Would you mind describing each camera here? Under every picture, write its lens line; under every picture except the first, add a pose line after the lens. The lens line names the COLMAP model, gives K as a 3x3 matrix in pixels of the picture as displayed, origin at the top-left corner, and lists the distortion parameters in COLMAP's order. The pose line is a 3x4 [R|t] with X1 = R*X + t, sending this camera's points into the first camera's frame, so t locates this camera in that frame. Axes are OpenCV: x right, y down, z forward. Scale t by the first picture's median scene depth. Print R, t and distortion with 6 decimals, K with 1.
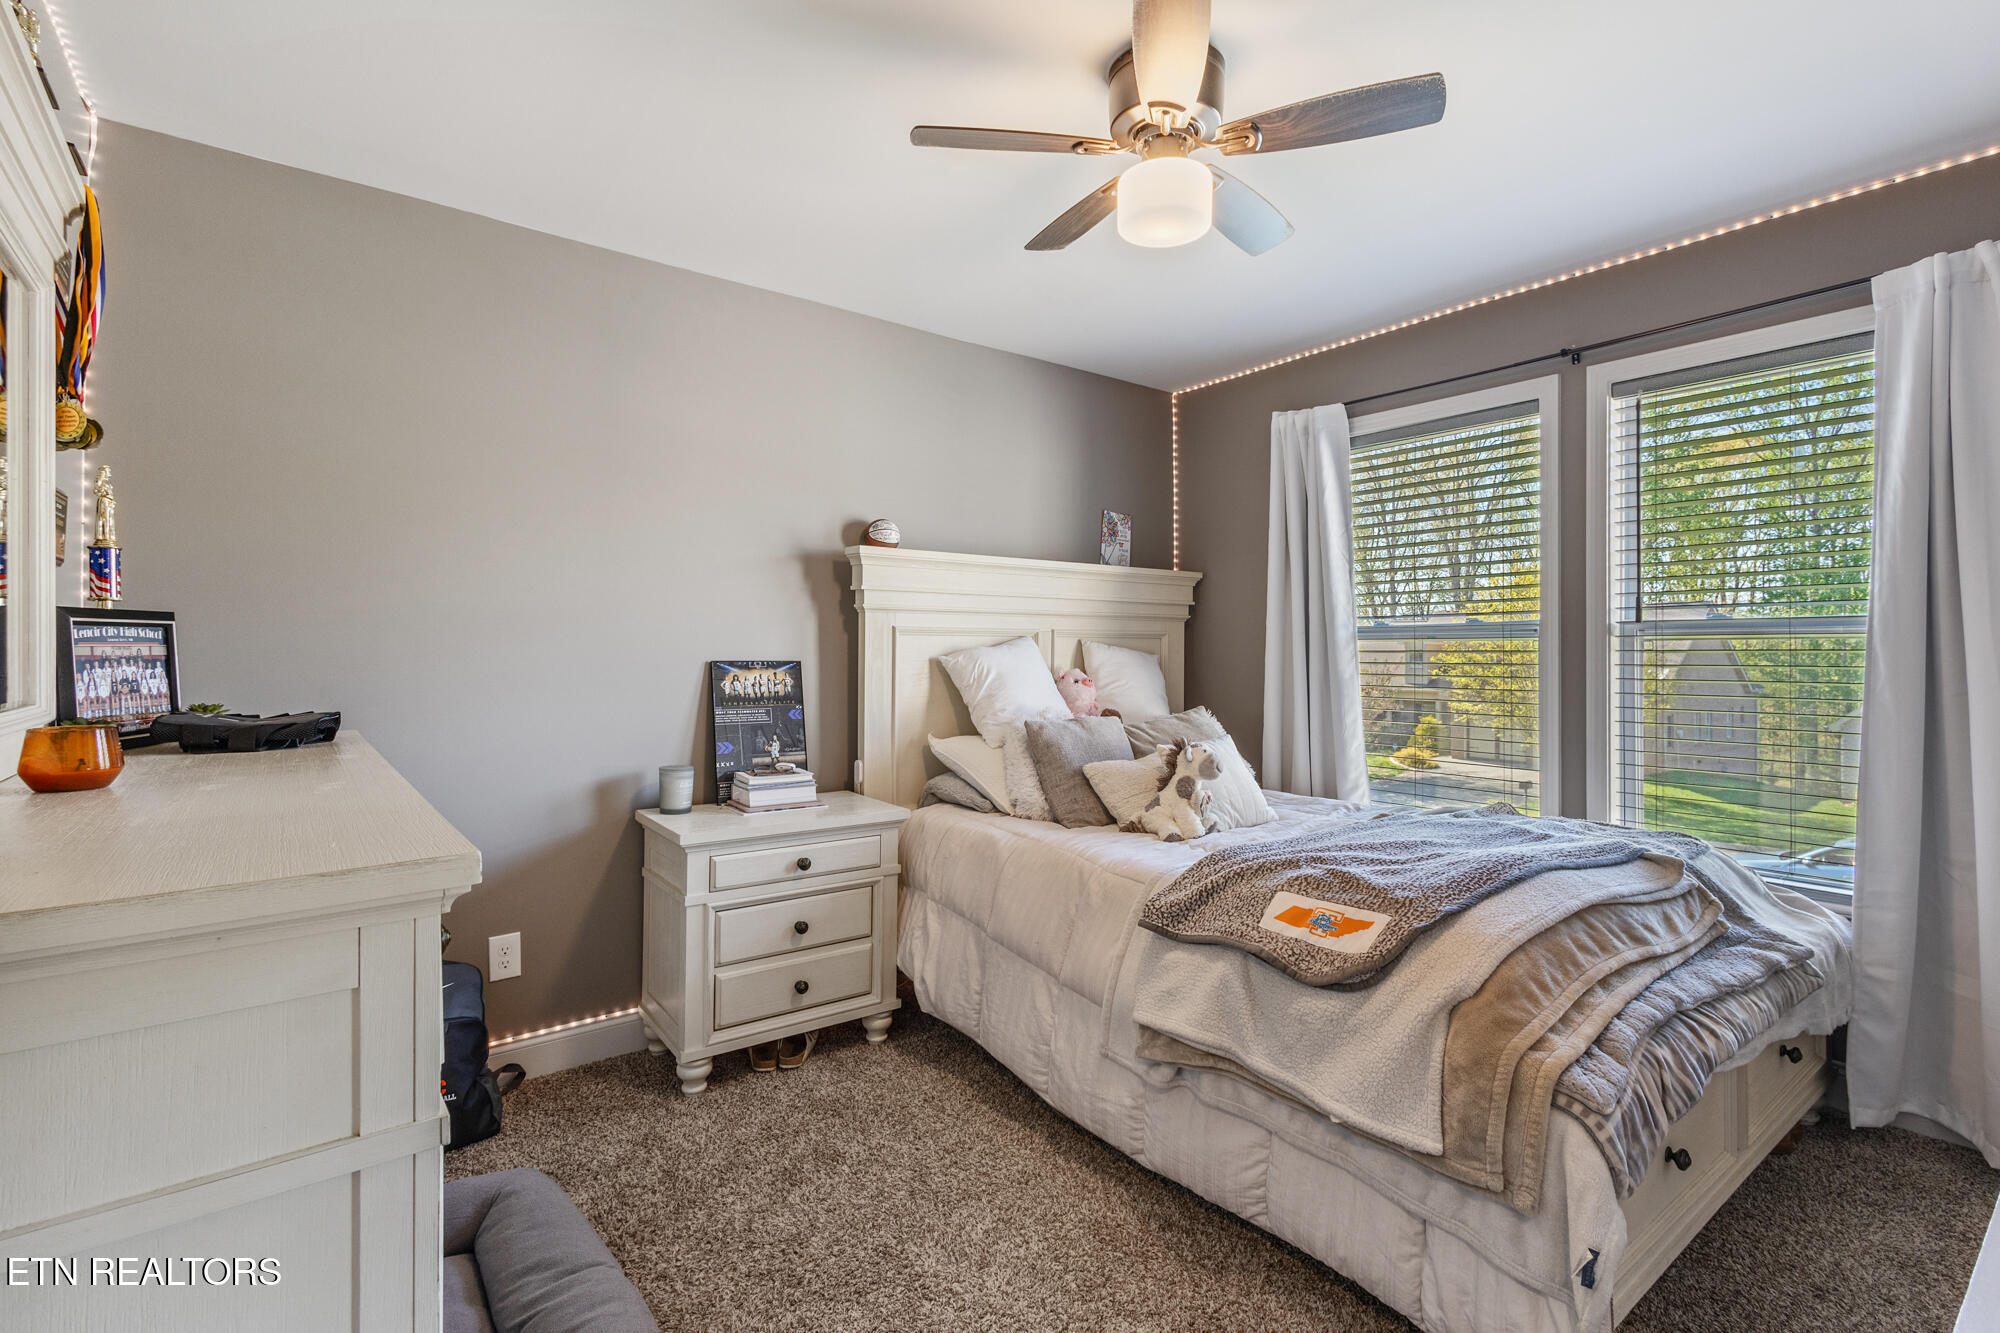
lens RADIAL K [[923.2, 0, 1006.5], [0, 923.2, 654.1], [0, 0, 1]] dist [0.009444, -0.002882]
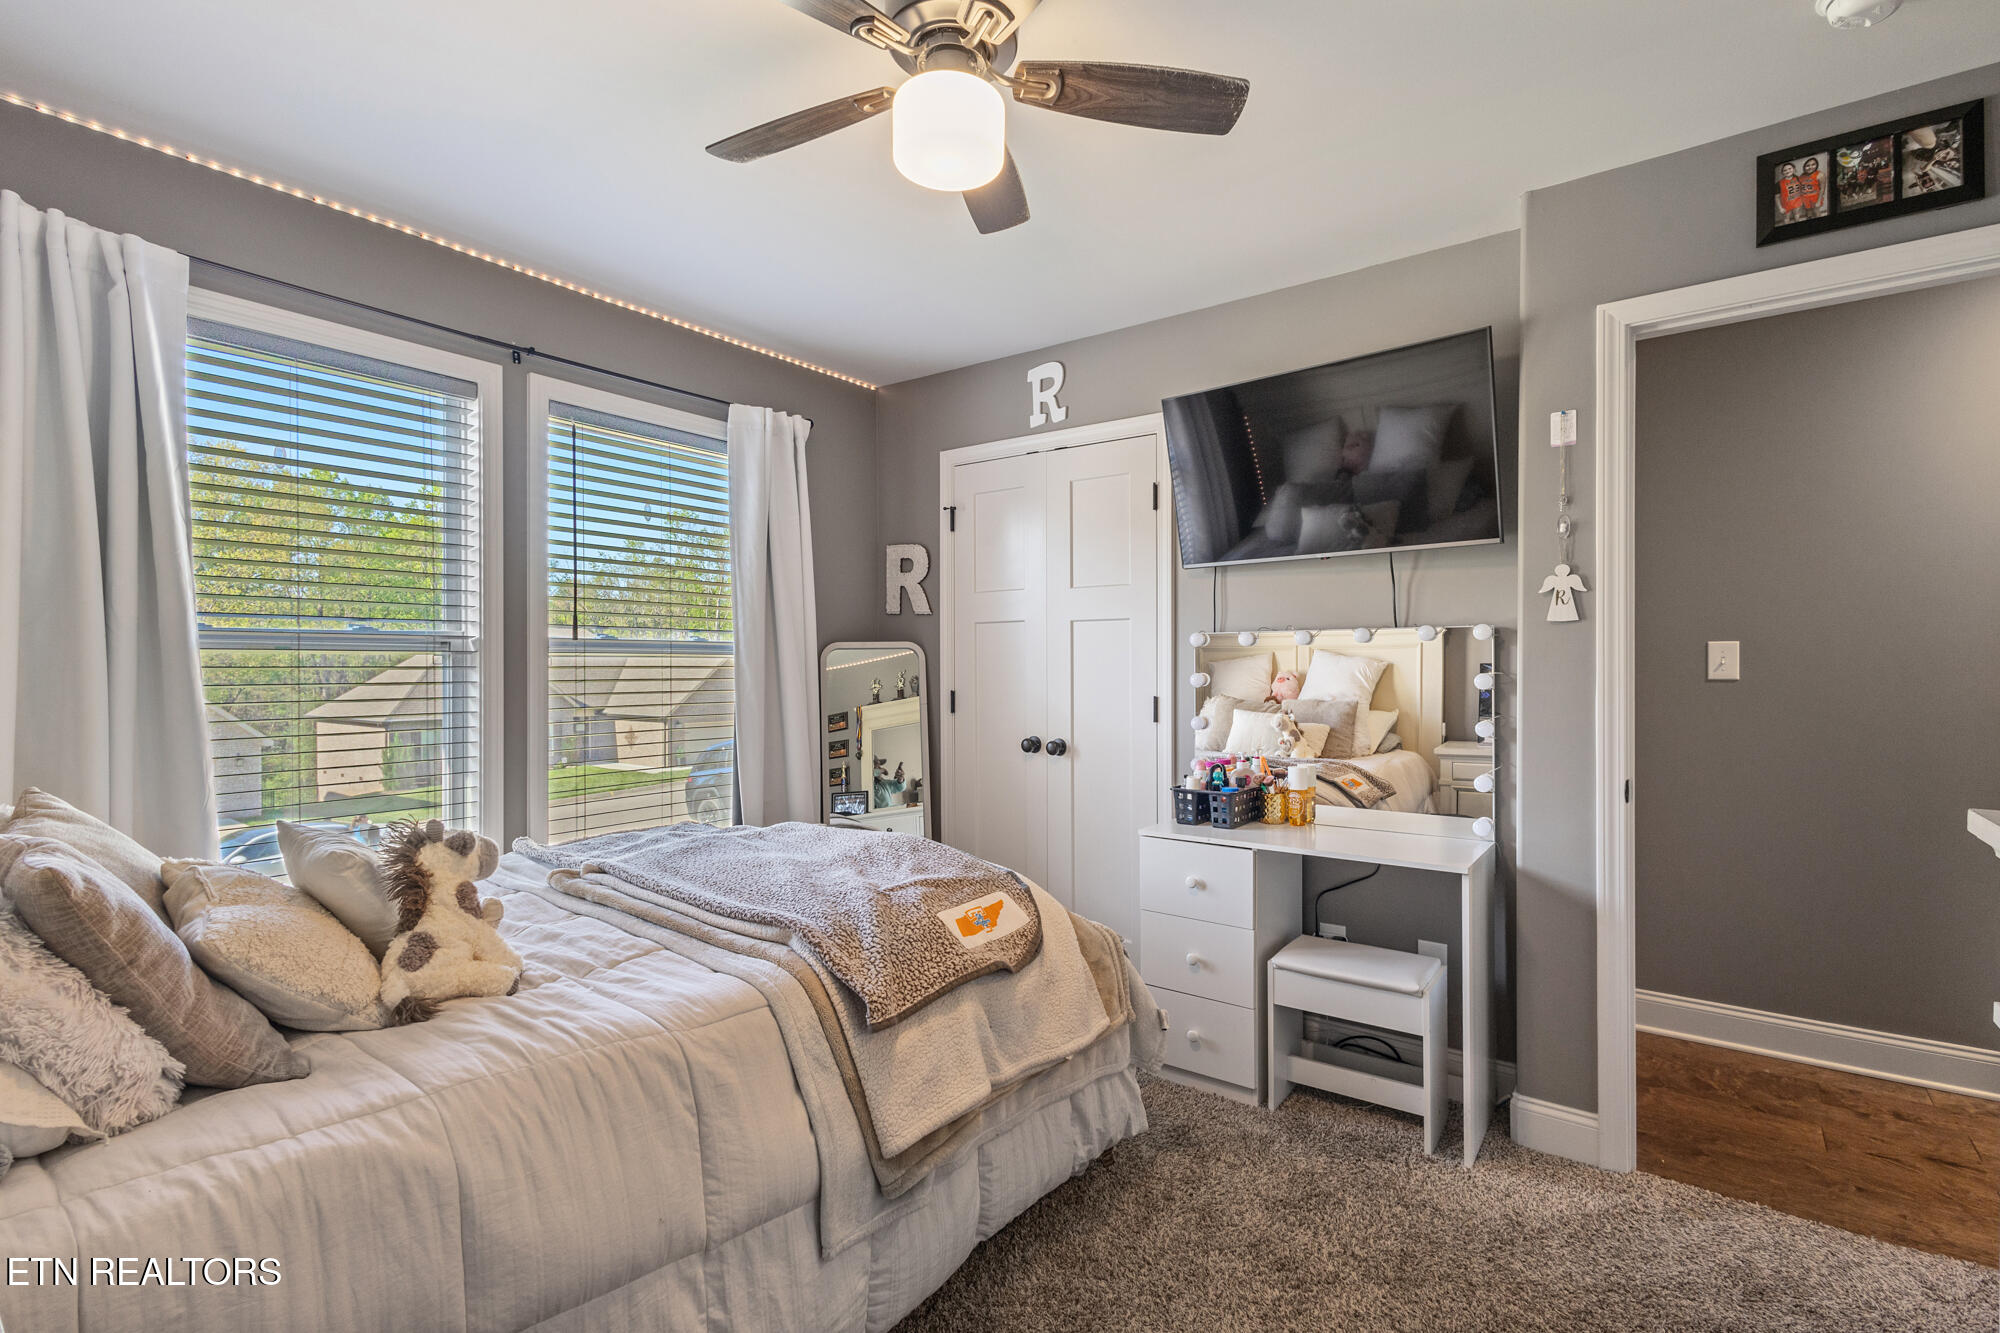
lens RADIAL K [[923.2, 0, 1004.8], [0, 923.2, 673.5], [0, 0, 1]] dist [0.009444, -0.002882]
pose [[-0.263789, -0.008881, 0.964540, -0.443501], [0.000745, 0.999955, 0.009410, -0.005492], [-0.964580, 0.003201, -0.263770, 0.792473]]
